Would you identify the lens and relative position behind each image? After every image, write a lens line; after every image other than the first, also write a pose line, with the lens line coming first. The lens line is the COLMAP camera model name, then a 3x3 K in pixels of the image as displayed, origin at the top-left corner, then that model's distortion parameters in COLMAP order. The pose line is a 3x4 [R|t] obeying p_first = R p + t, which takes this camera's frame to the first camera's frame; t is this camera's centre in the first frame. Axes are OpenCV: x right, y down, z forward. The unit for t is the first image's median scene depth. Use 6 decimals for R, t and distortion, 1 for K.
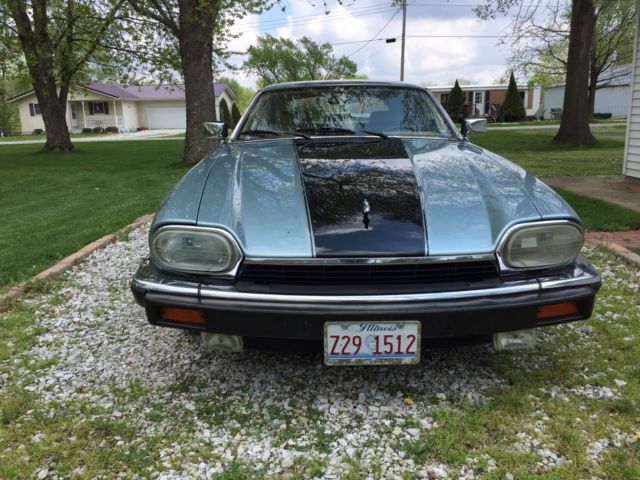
lens RADIAL K [[547.4, 0, 321.1], [0, 547.4, 239.3], [0, 0, 1]] dist [0.086391, -0.124605]
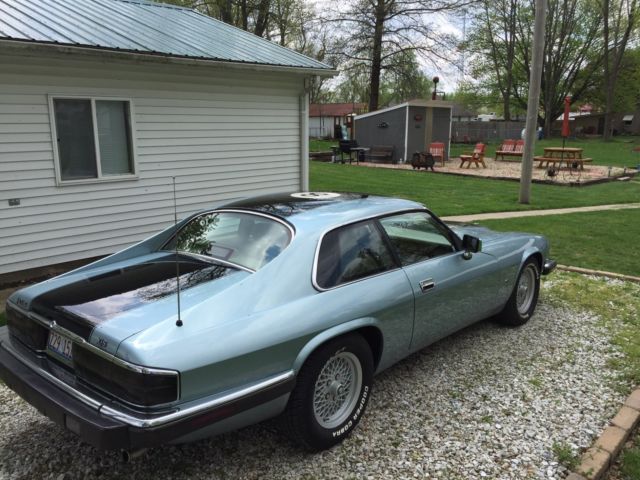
lens RADIAL K [[547.4, 0, 321.1], [0, 547.4, 239.3], [0, 0, 1]] dist [0.086391, -0.124605]
pose [[-0.751764, -0.117519, 0.648876, -1.126535], [0.161811, 0.921034, 0.354278, -1.063800], [-0.639271, 0.371329, -0.673385, 3.225085]]
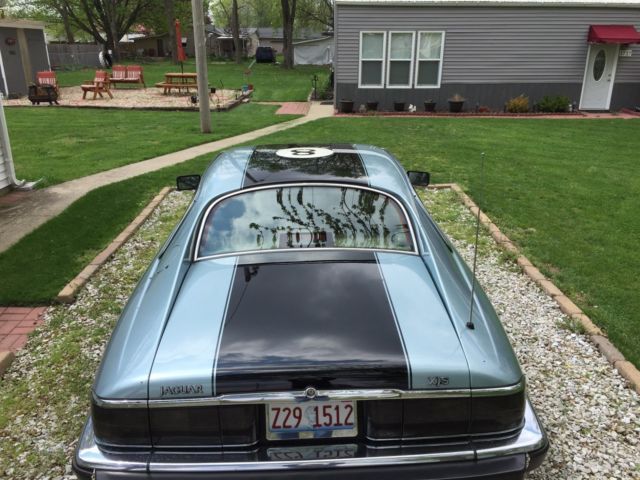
lens RADIAL K [[547.4, 0, 321.1], [0, 547.4, 239.3], [0, 0, 1]] dist [0.086391, -0.124605]
pose [[-0.998886, 0.039113, -0.026381, 0.063019], [0.018733, 0.842032, 0.539102, -1.196909], [0.043300, 0.538008, -0.841827, 3.423675]]
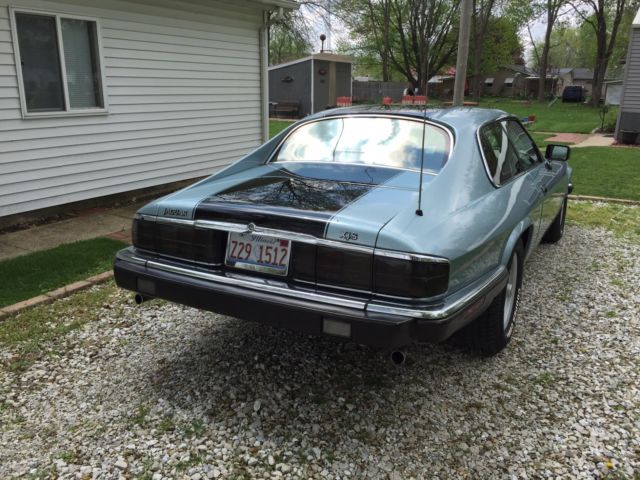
lens RADIAL K [[547.4, 0, 321.1], [0, 547.4, 239.3], [0, 0, 1]] dist [0.086391, -0.124605]
pose [[-0.881654, -0.112827, 0.458210, -0.512686], [0.116059, 0.889329, 0.442294, -0.975061], [-0.457402, 0.443130, -0.770986, 3.585460]]
